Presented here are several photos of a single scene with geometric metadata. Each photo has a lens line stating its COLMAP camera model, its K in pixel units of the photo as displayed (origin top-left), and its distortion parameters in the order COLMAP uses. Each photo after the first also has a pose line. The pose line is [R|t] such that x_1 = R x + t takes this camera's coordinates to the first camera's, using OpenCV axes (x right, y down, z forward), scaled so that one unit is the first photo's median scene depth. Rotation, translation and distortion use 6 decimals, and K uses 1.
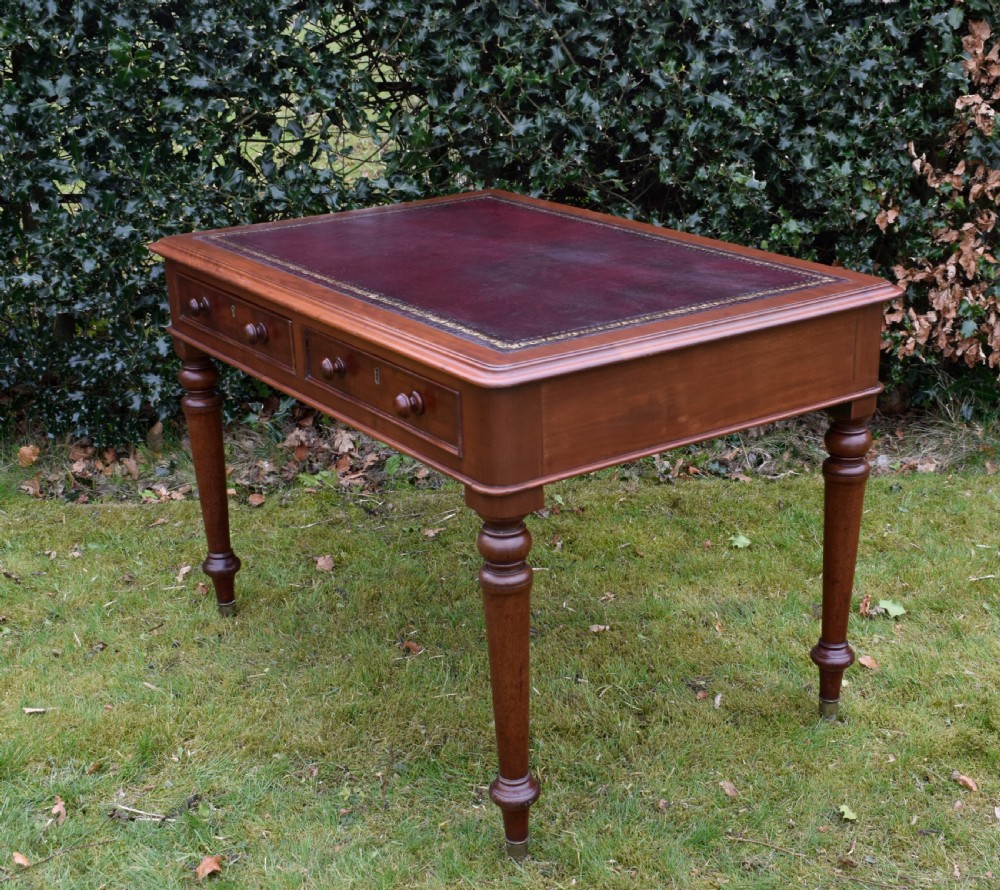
lens RADIAL K [[1509.7, 0, 563.0], [0, 1509.7, 448.7], [0, 0, 1]] dist [-0.013433, -0.016596]
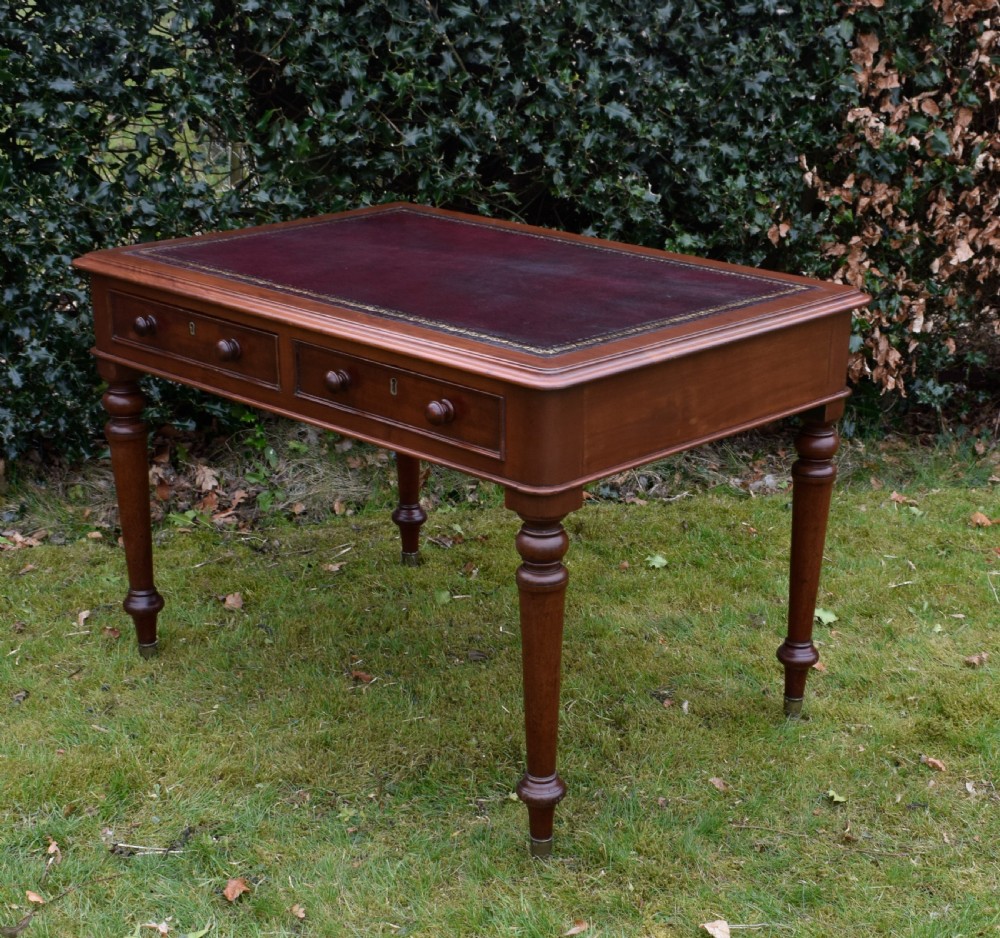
lens RADIAL K [[1757.4, 0, 588.7], [0, 1757.4, 550.8], [0, 0, 1]] dist [-0.016614, -0.018463]
pose [[0.979021, -0.039643, 0.199864, -0.150694], [0.035219, 0.999051, 0.025642, 0.022947], [-0.200691, -0.018065, 0.979488, -0.110825]]
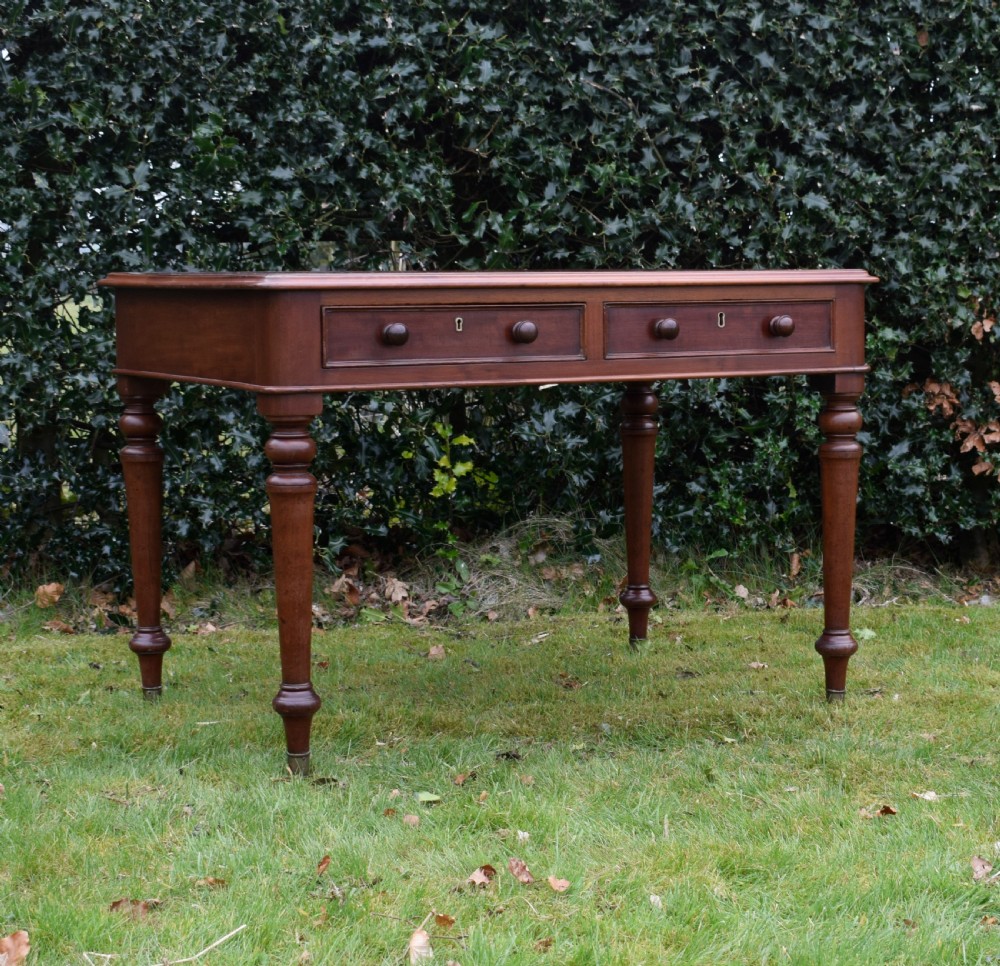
lens RADIAL K [[2342.9, 0, 630.4], [0, 2342.9, 547.5], [0, 0, 1]] dist [0.008408, -0.151731]
pose [[0.989604, -0.007134, 0.143645, -0.234672], [0.038958, 0.974725, -0.219984, 0.318113], [-0.138445, 0.223293, 0.964870, -0.404753]]
